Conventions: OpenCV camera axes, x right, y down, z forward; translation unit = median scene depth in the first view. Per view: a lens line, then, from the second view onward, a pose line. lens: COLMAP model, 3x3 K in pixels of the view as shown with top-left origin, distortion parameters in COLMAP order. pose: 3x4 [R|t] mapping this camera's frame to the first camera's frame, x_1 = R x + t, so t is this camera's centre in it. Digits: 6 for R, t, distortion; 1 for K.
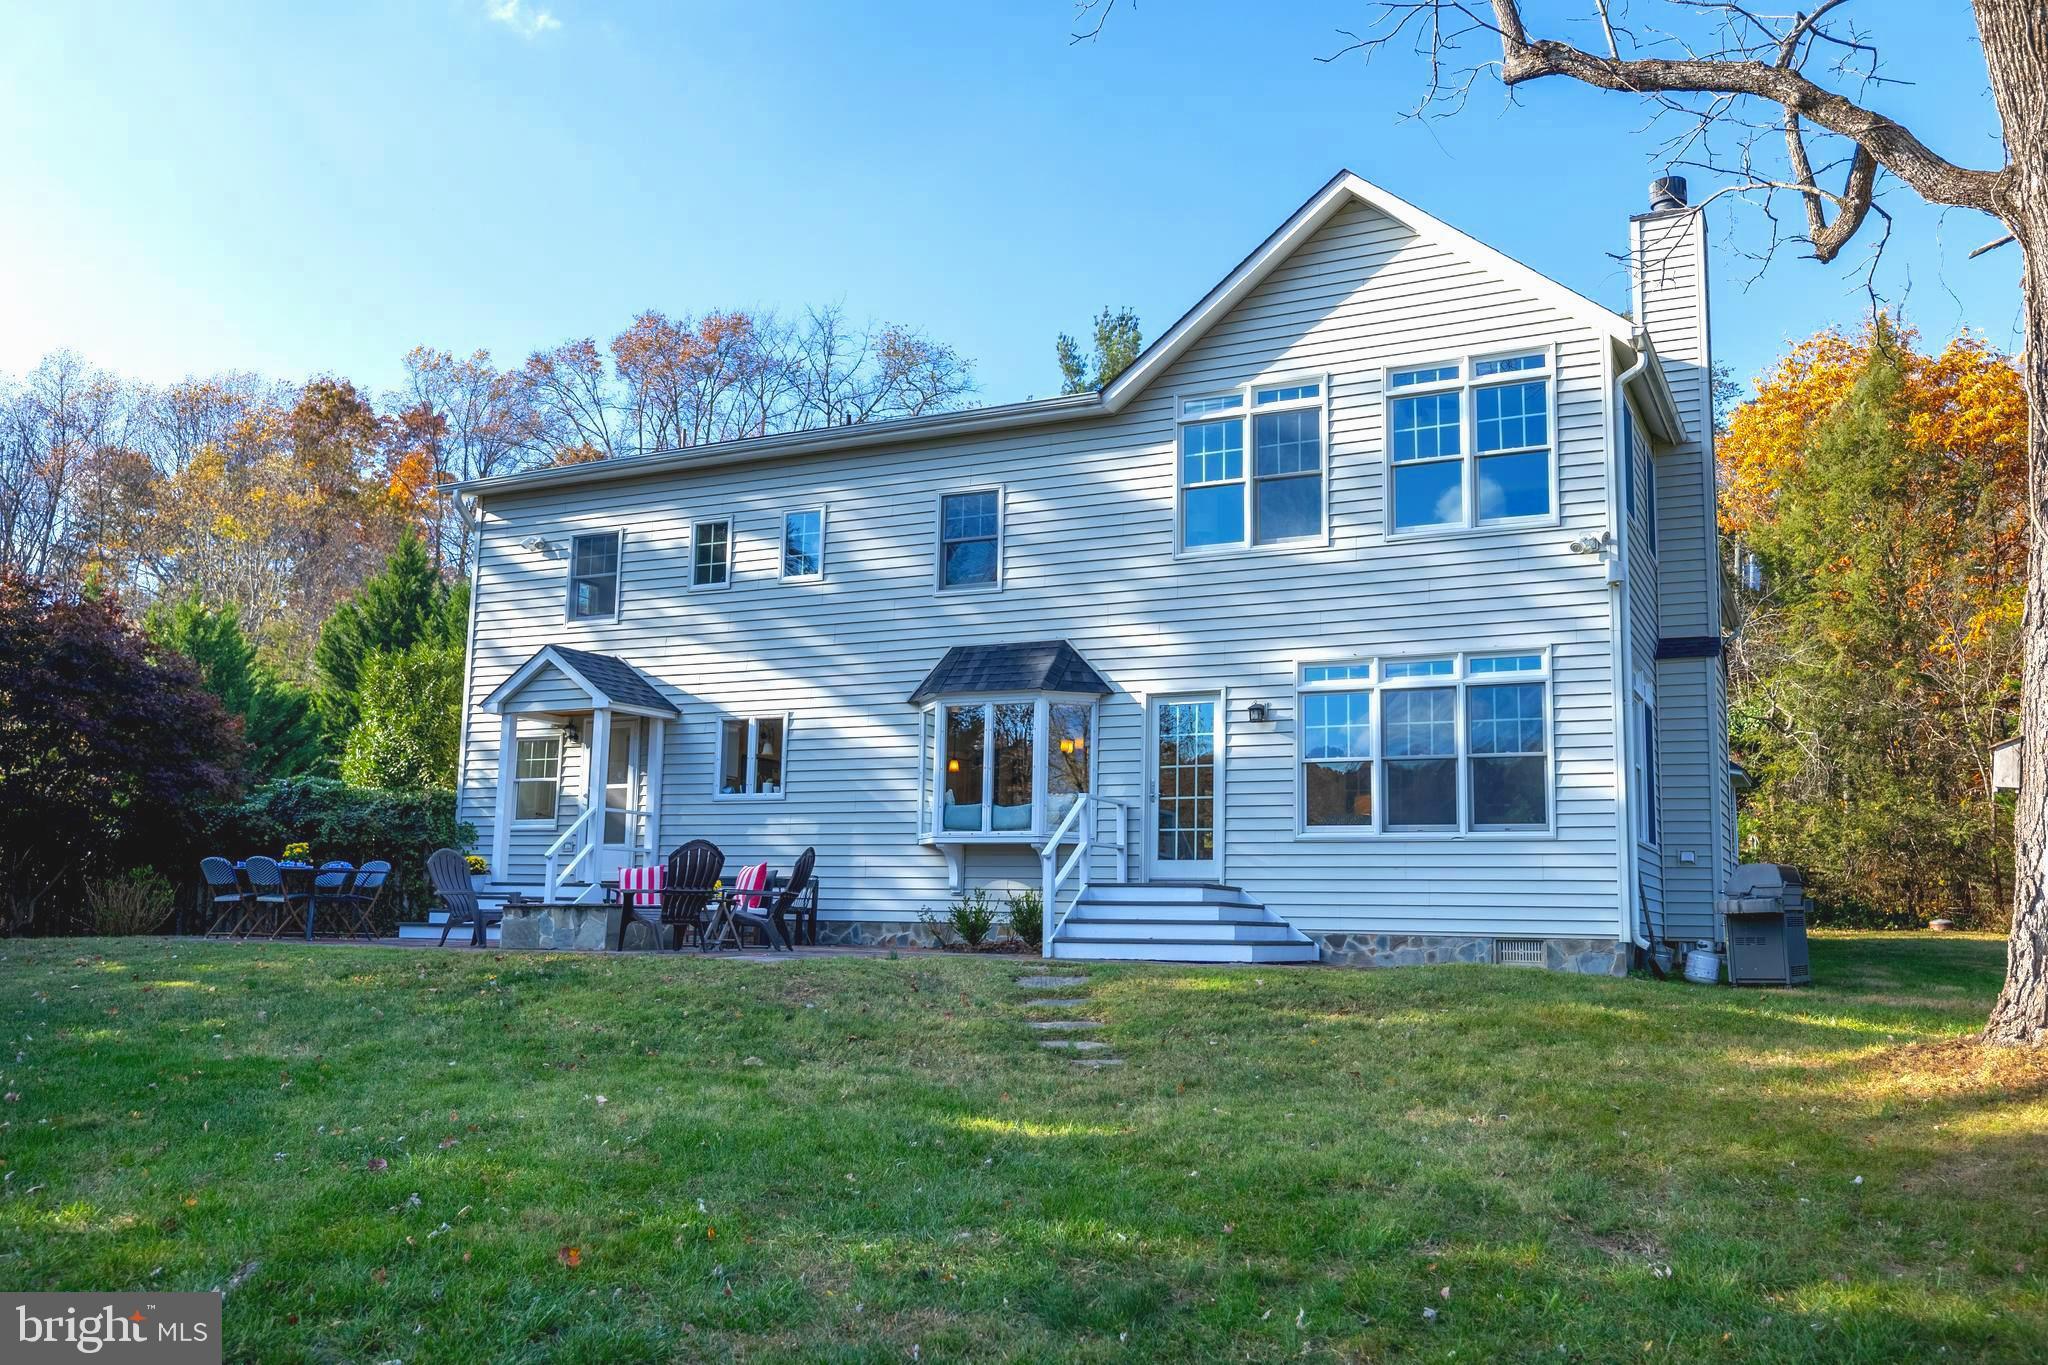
lens RADIAL K [[1653.2, 0, 1024.0], [0, 1653.2, 682.5], [0, 0, 1]] dist [-0.003426, -0.003172]
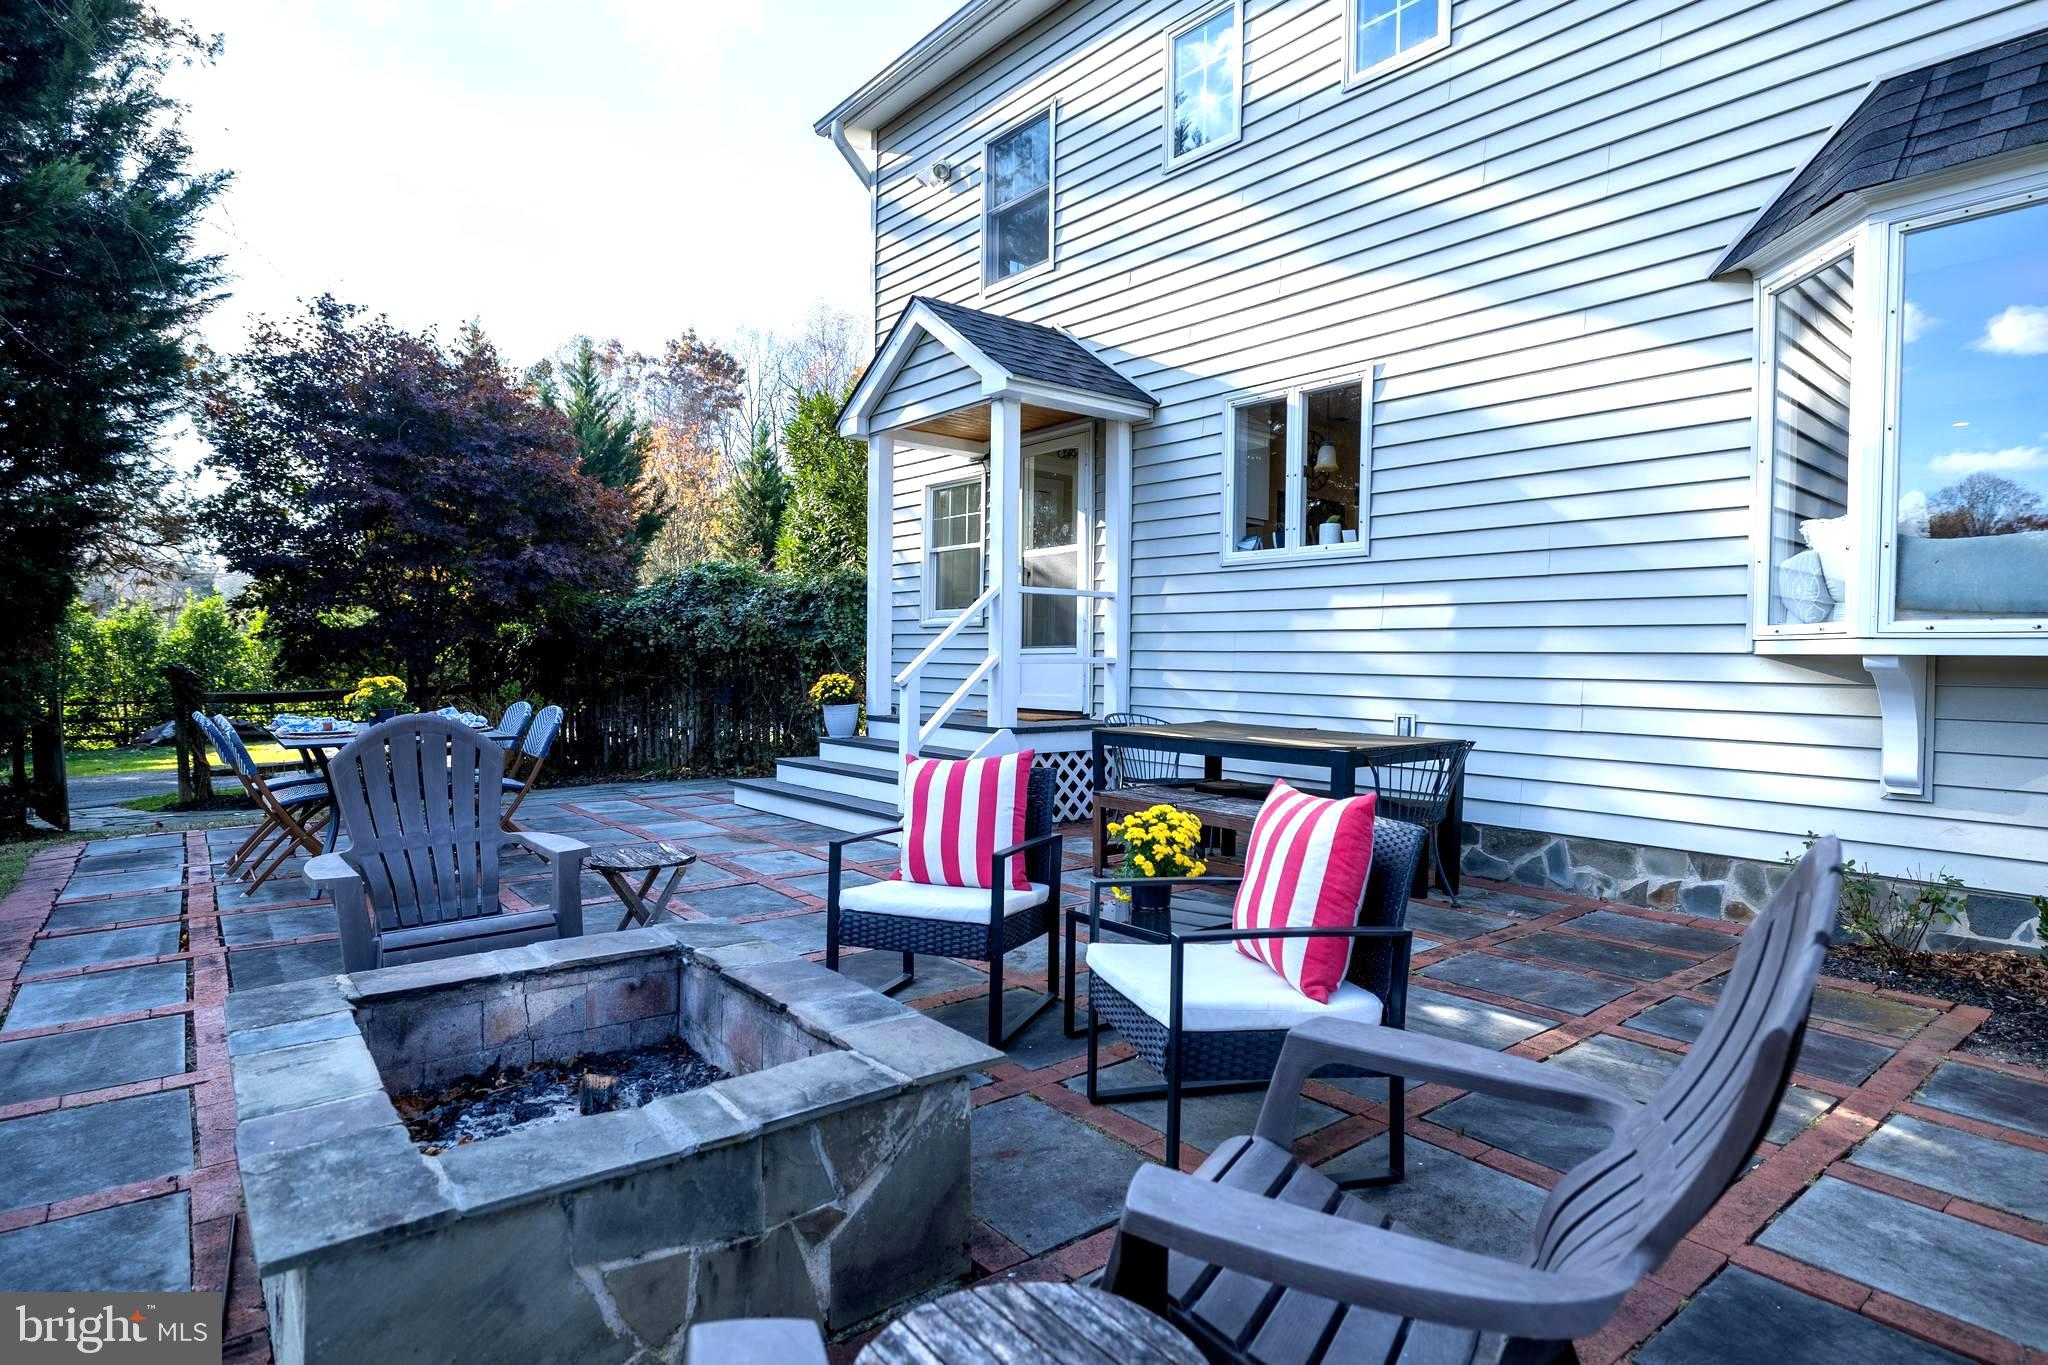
lens RADIAL K [[1066.9, 0, 1024.0], [0, 1066.9, 682.5], [0, 0, 1]] dist [0.000025, 0.000203]
pose [[0.914966, 0.000781, -0.403530, -0.116443], [0.065116, 0.986607, 0.149555, 0.056865], [0.398243, -0.163114, 0.902661, 0.708214]]
